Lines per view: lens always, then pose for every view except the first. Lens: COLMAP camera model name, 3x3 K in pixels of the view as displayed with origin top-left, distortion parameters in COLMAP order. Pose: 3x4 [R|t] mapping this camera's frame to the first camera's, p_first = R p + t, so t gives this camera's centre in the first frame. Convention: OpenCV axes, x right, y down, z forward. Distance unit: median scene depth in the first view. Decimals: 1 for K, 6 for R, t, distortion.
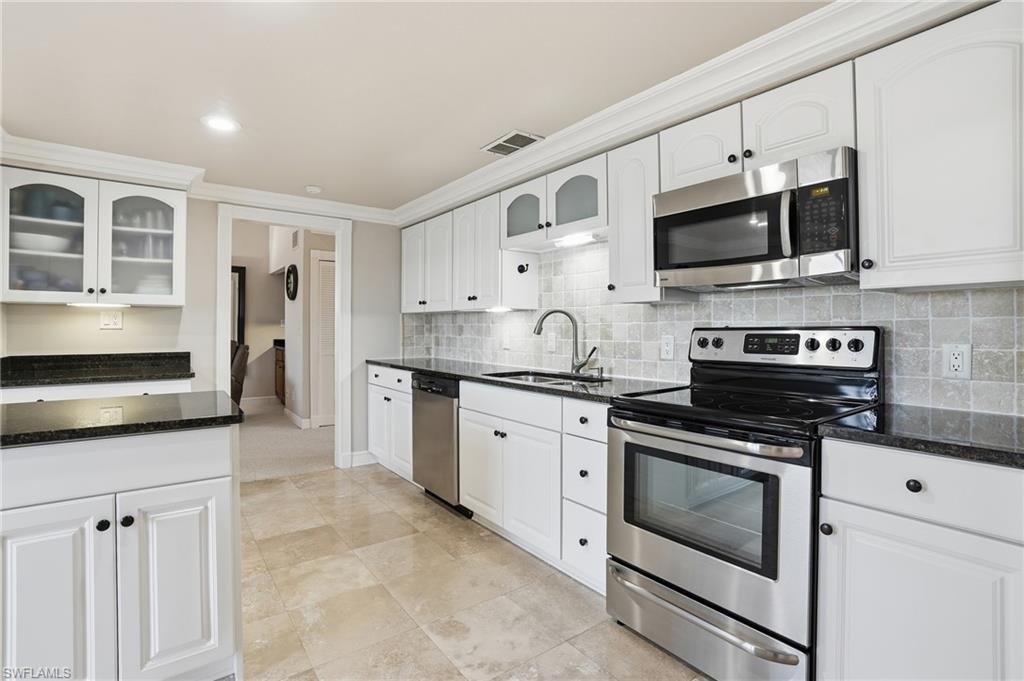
lens RADIAL K [[485.5, 0, 503.6], [0, 485.5, 329.3], [0, 0, 1]] dist [-0.051733, 0.014062]
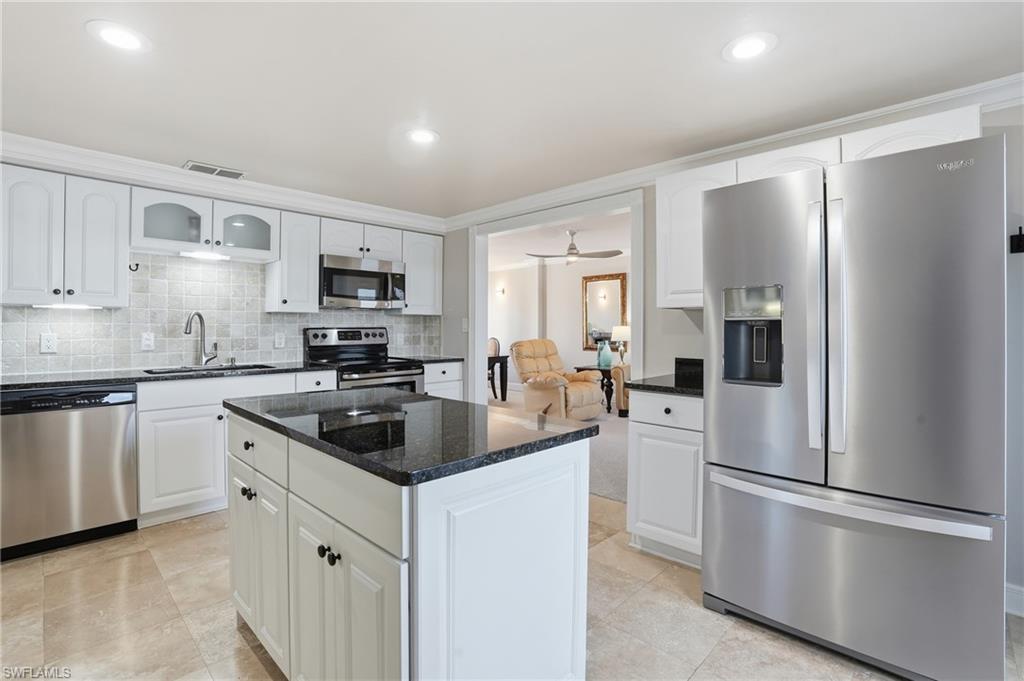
lens RADIAL K [[485.5, 0, 504.8], [0, 485.5, 333.3], [0, 0, 1]] dist [-0.051733, 0.014062]
pose [[-0.156142, -0.014854, 0.987623, -1.318311], [-0.001634, 0.999889, 0.014780, -0.009676], [-0.987733, 0.000694, -0.156149, 0.520841]]
